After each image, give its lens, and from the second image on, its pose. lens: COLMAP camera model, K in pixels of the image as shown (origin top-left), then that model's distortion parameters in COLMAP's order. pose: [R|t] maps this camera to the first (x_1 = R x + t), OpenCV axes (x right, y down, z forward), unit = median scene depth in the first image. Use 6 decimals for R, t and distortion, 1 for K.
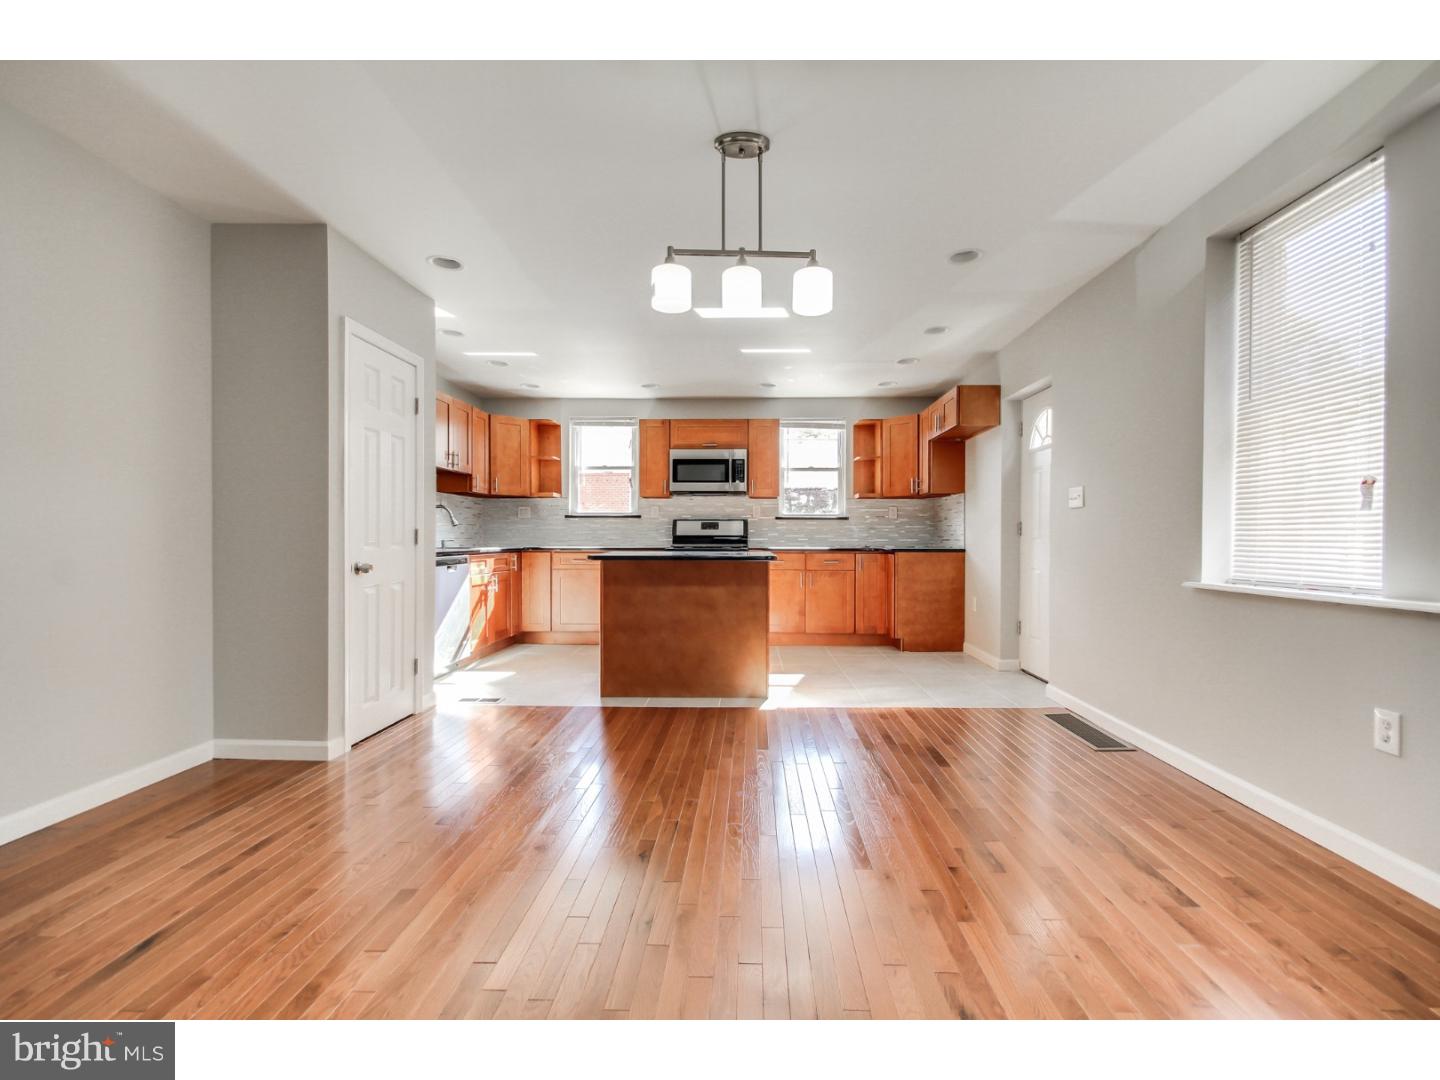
lens RADIAL K [[675.1, 0, 731.5], [0, 675.1, 547.5], [0, 0, 1]] dist [0.008081, -0.000461]
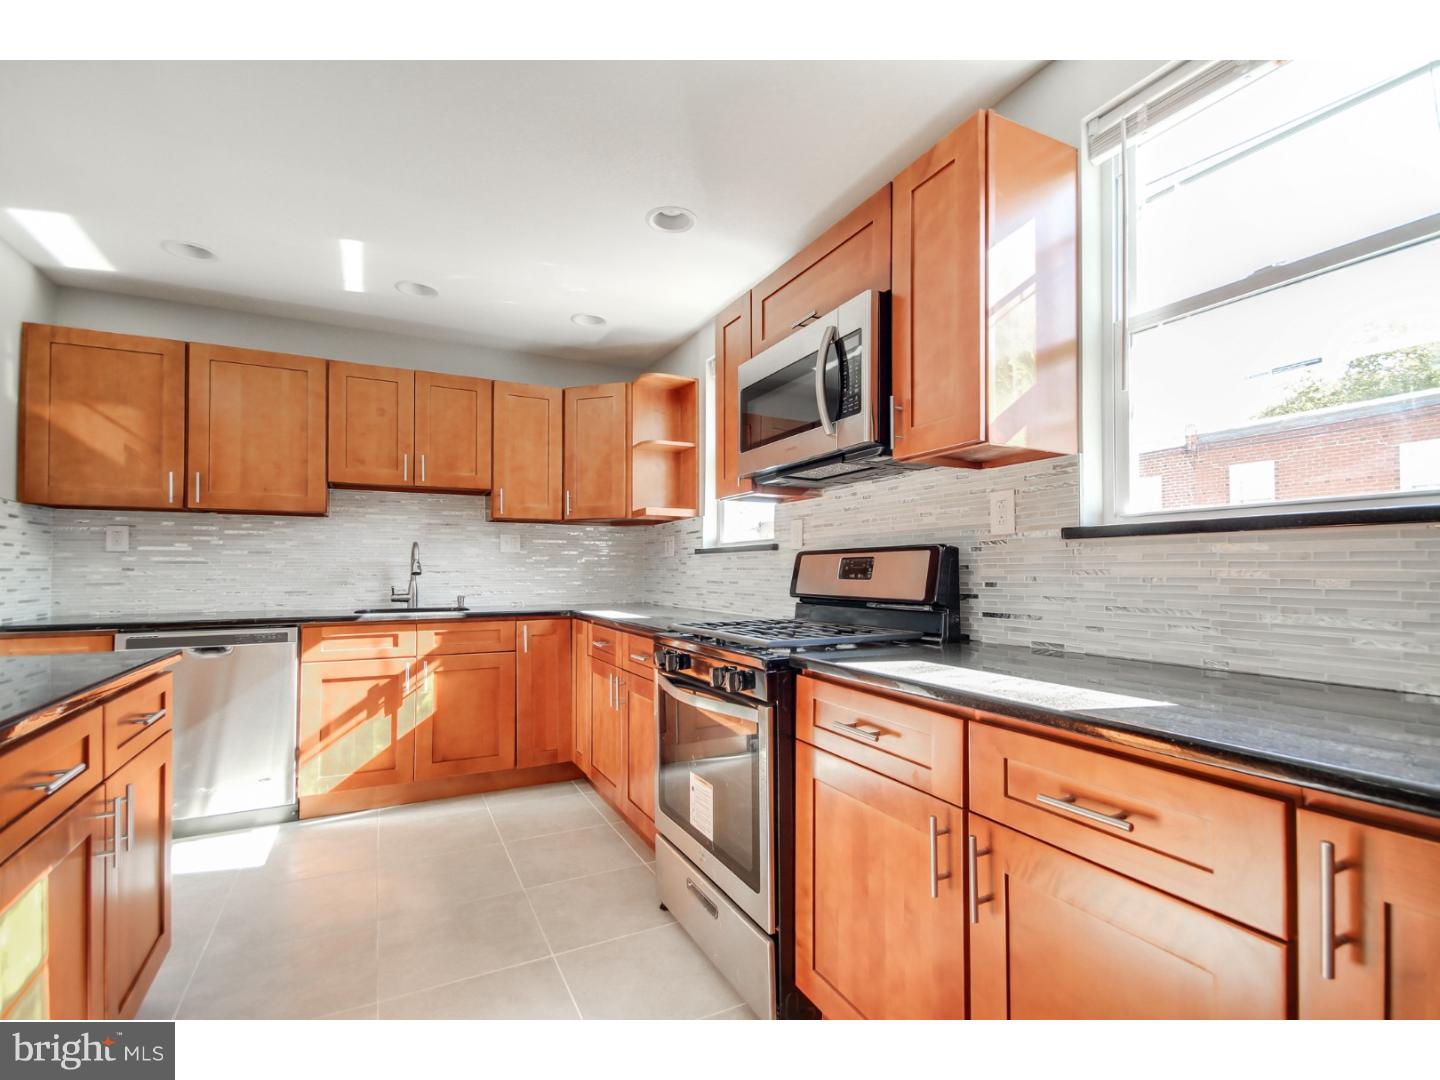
lens RADIAL K [[667.4, 0, 719.1], [0, 667.4, 558.7], [0, 0, 1]] dist [0.014413, -0.004268]
pose [[0.482274, -0.018887, -0.875817, 0.230012], [-0.010828, 0.999563, -0.027518, -0.028545], [0.875953, 0.022754, 0.481859, 0.824981]]
